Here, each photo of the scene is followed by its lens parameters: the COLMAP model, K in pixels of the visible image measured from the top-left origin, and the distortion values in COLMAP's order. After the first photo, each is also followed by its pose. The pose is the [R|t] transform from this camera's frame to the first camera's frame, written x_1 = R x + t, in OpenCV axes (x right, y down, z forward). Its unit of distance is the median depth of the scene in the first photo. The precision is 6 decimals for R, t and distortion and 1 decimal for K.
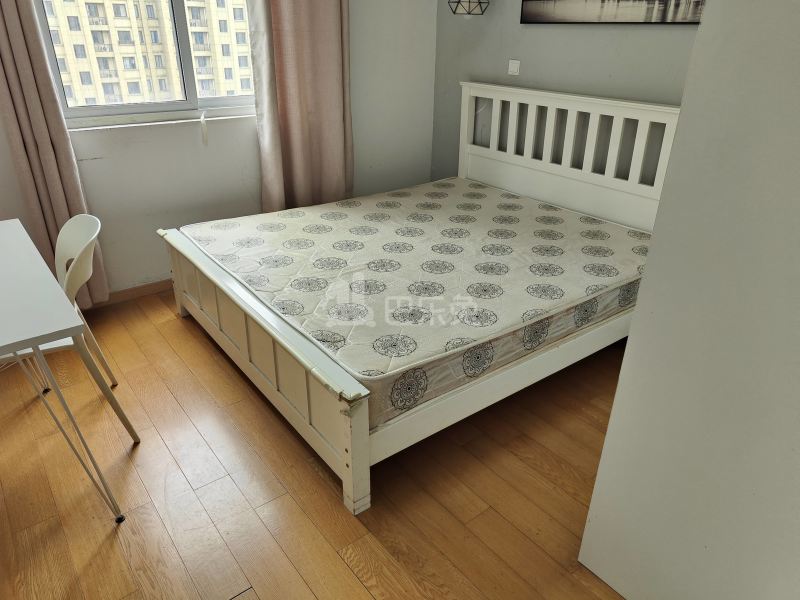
lens RADIAL K [[553.5, 0, 400.0], [0, 553.5, 300.0], [0, 0, 1]] dist [-0.001277, -0.003996]
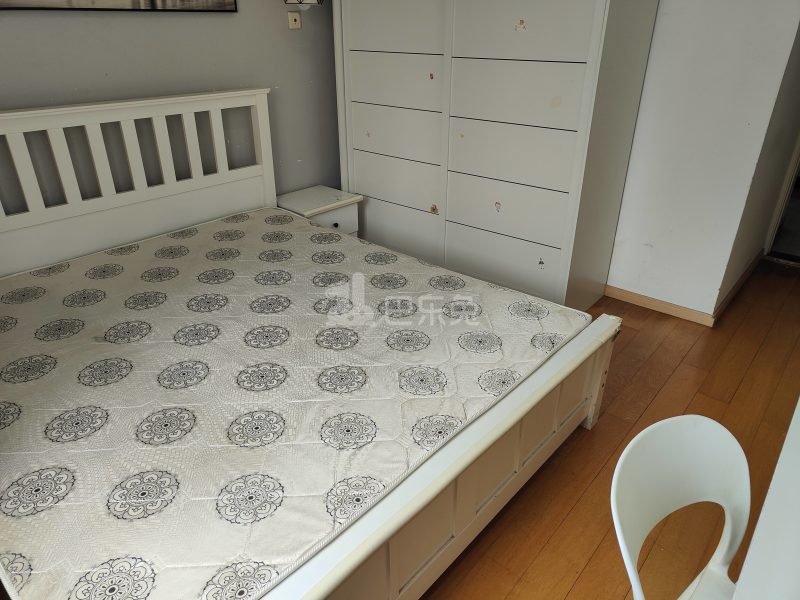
lens RADIAL K [[553.5, 0, 400.0], [0, 553.5, 300.0], [0, 0, 1]] dist [-0.001277, -0.003996]
pose [[-0.199994, -0.451004, 0.869826, -0.593070], [0.427974, 0.758383, 0.491622, -0.381867], [-0.881386, 0.470585, 0.041346, 0.766712]]
